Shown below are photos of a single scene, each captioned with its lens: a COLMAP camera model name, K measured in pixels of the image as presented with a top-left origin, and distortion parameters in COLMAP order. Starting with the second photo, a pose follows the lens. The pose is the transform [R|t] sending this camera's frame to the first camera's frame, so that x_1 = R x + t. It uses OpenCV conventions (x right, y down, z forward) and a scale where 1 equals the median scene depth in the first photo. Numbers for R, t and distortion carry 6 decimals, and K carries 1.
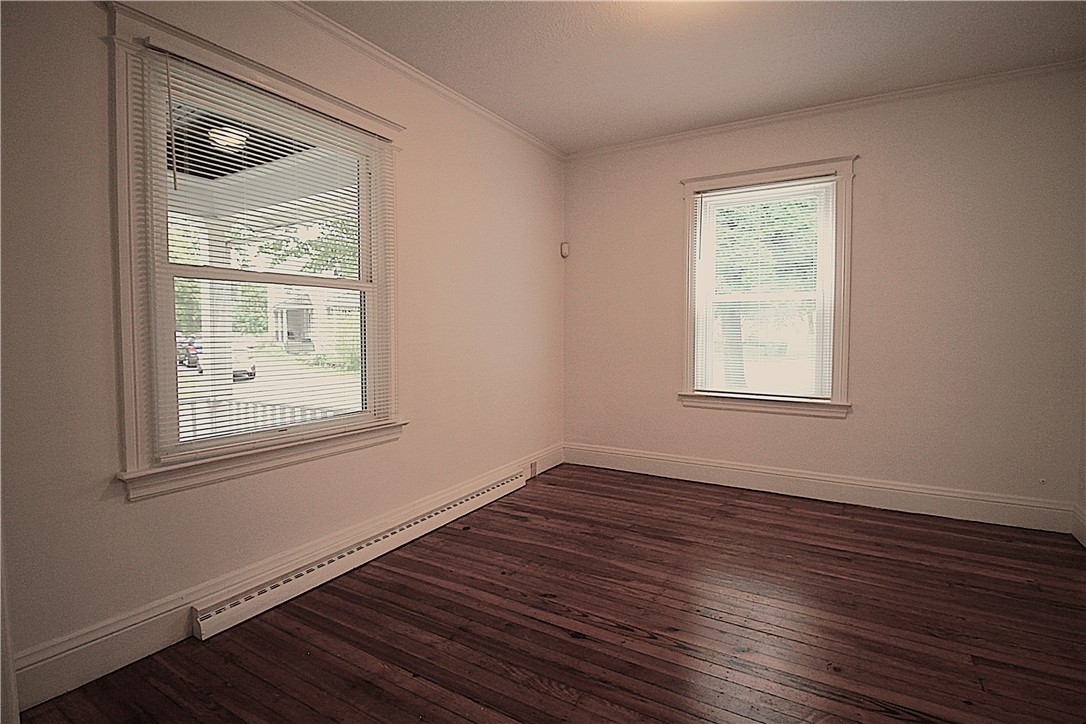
lens RADIAL K [[521.6, 0, 539.2], [0, 521.6, 358.3], [0, 0, 1]] dist [-0.003241, -0.000701]
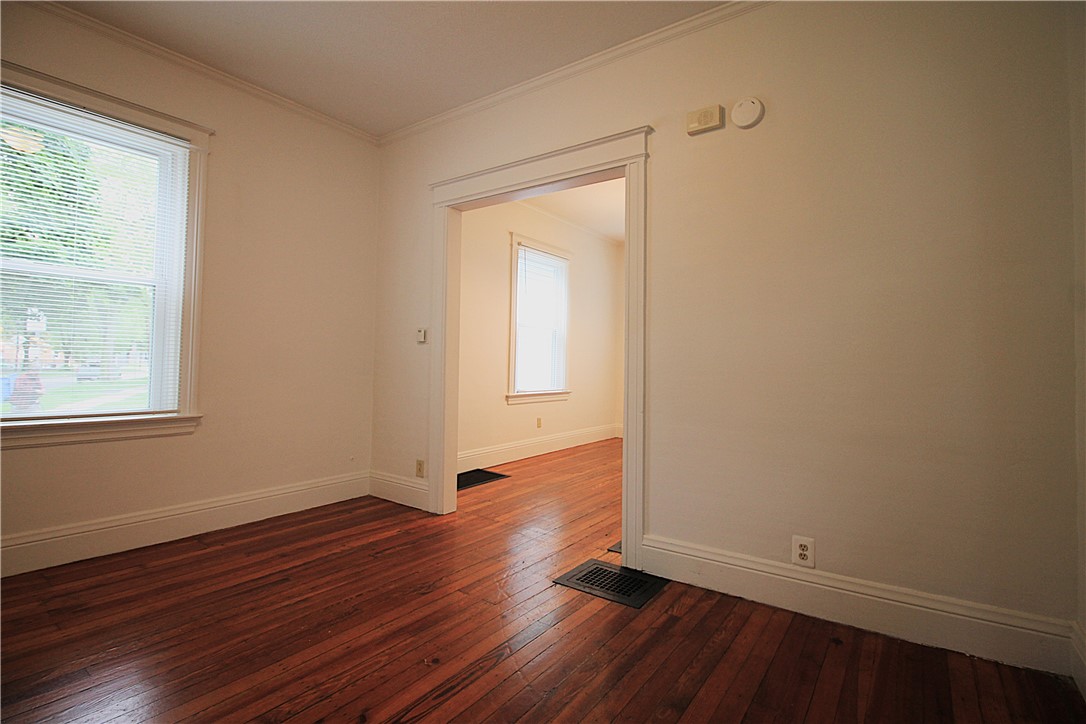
lens RADIAL K [[521.6, 0, 541.1], [0, 521.6, 359.8], [0, 0, 1]] dist [-0.003241, -0.000701]
pose [[0.101105, 0.011908, 0.994804, -0.235894], [0.043653, 0.998912, -0.016394, 0.045137], [-0.993918, 0.045084, 0.100476, 0.443922]]
